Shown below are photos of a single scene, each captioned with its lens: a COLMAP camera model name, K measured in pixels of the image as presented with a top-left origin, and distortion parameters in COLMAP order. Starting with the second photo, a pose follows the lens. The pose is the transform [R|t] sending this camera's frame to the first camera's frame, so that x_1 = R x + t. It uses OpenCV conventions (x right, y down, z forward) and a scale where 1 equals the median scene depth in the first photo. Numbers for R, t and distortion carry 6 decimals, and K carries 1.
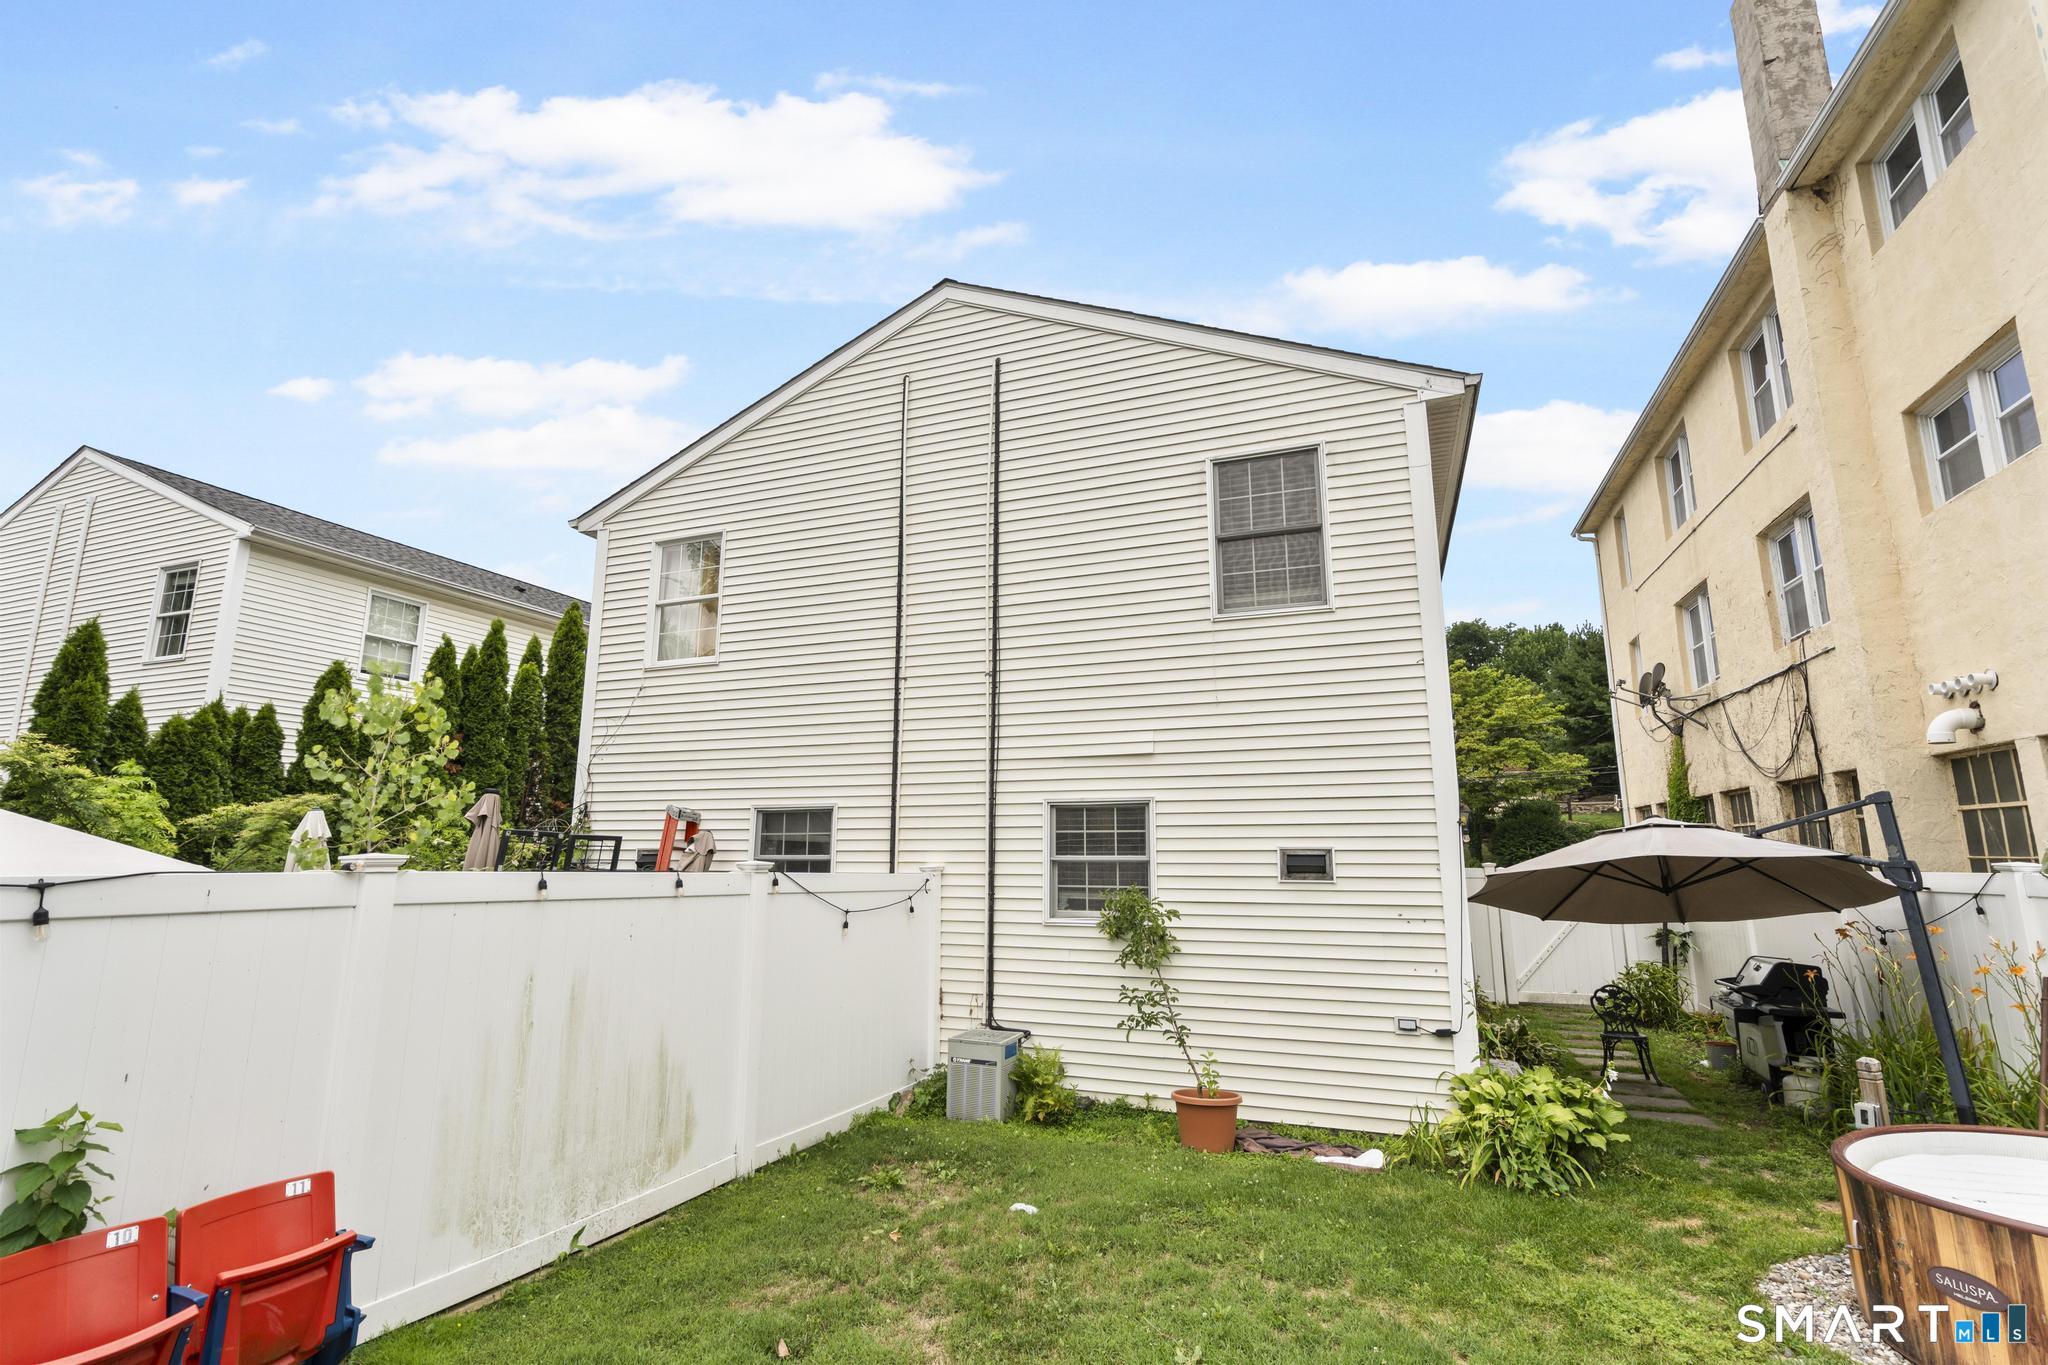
lens RADIAL K [[932.9, 0, 1027.9], [0, 932.9, 685.0], [0, 0, 1]] dist [-0.000817, 0.000399]
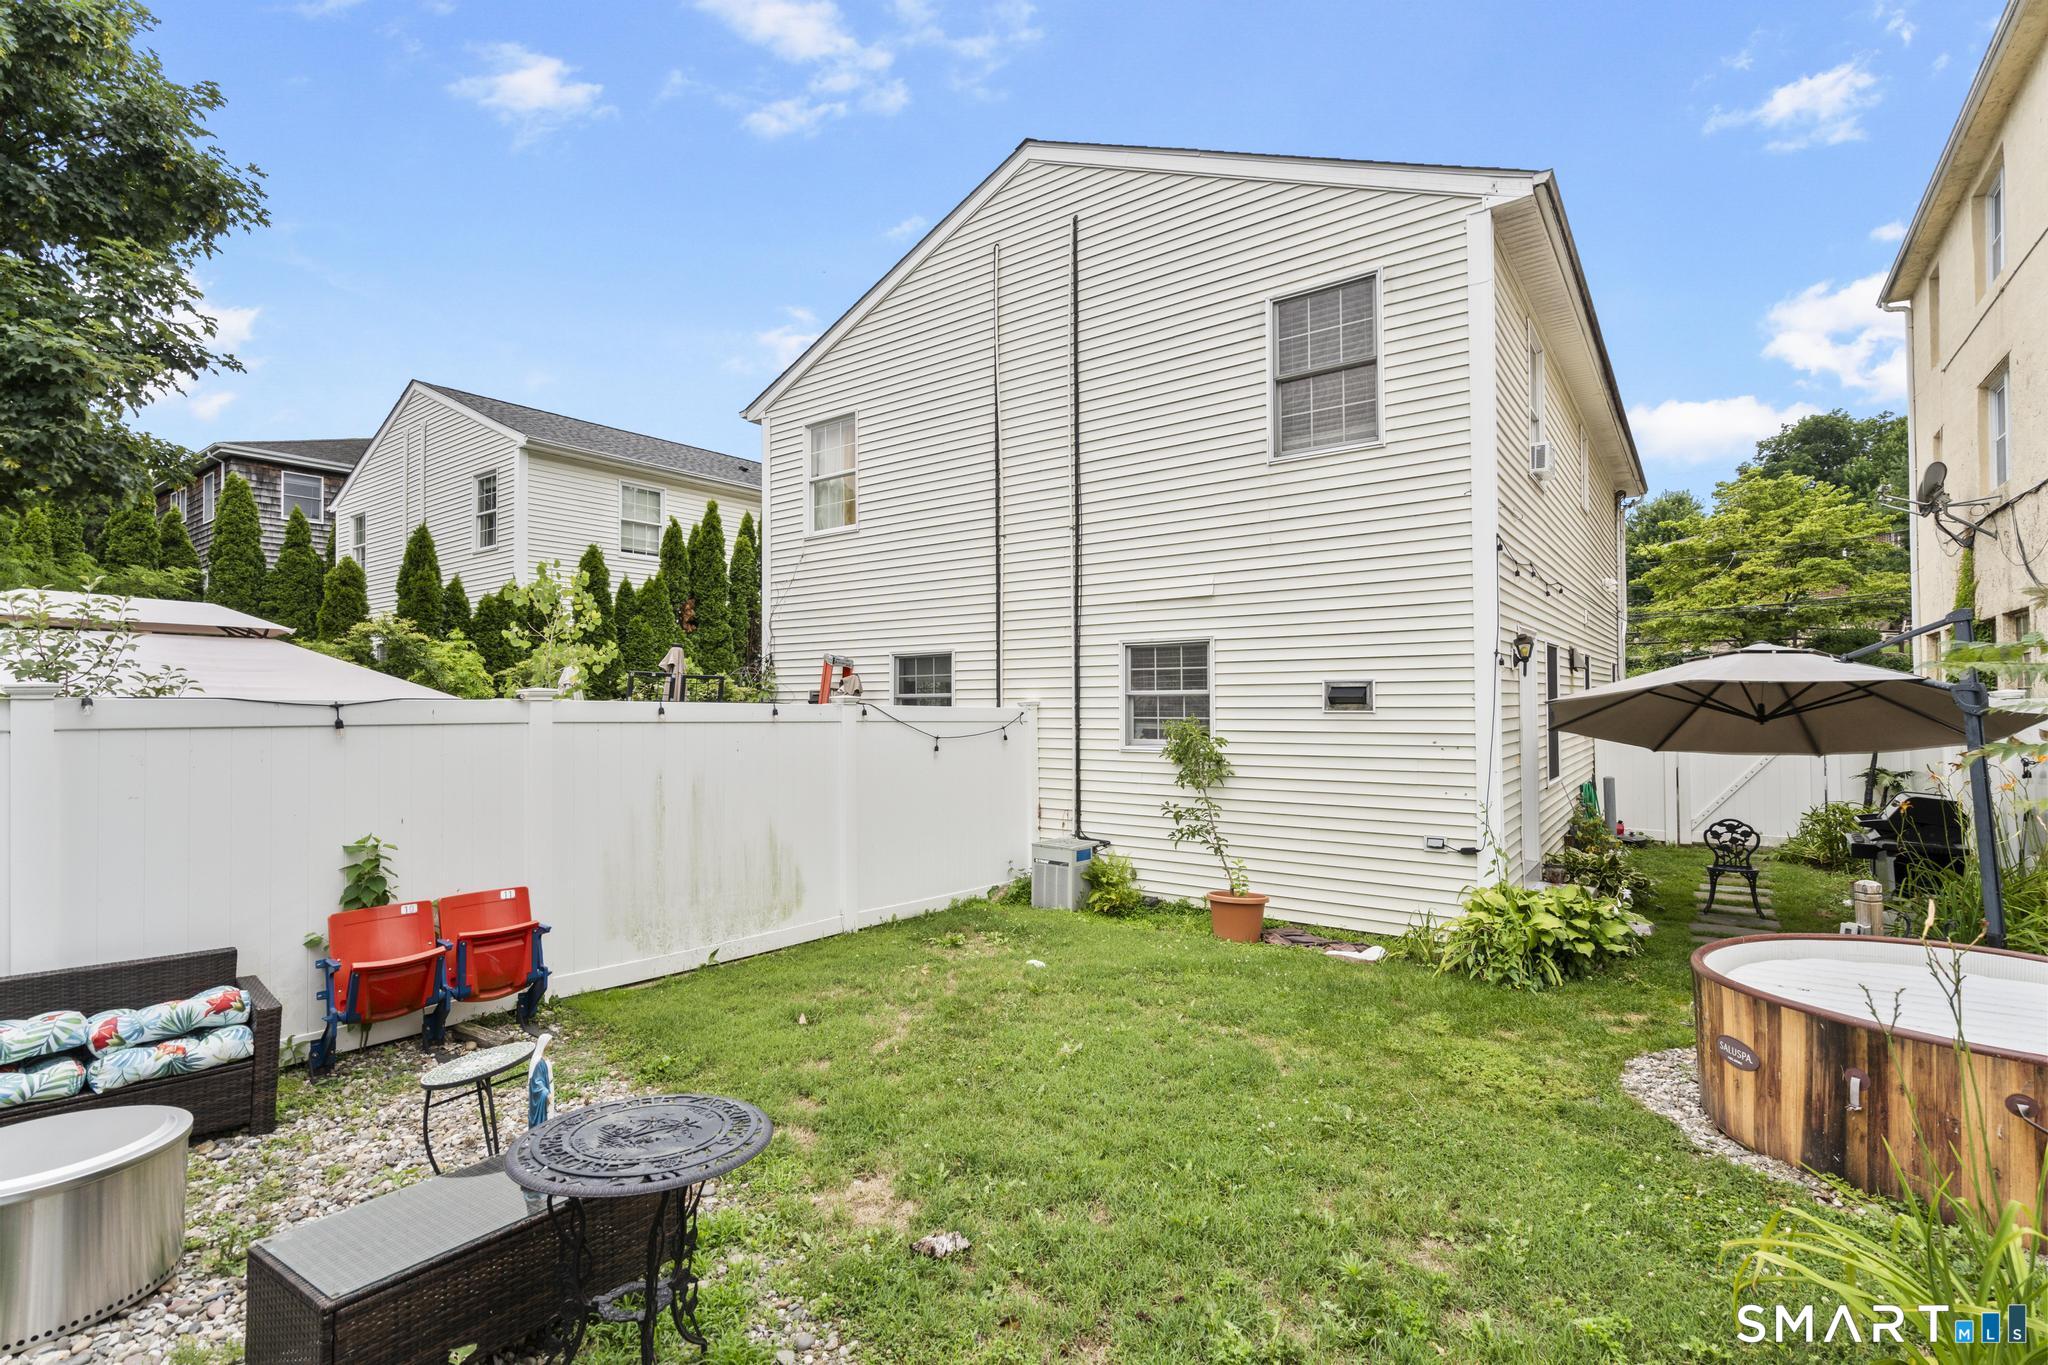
lens RADIAL K [[932.9, 0, 1014.0], [0, 932.9, 686.8], [0, 0, 1]] dist [-0.000817, 0.000399]
pose [[0.962785, -0.011202, -0.270035, 0.197991], [0.055544, 0.986014, 0.157135, -0.004158], [0.264498, -0.166286, 0.949942, -0.090823]]
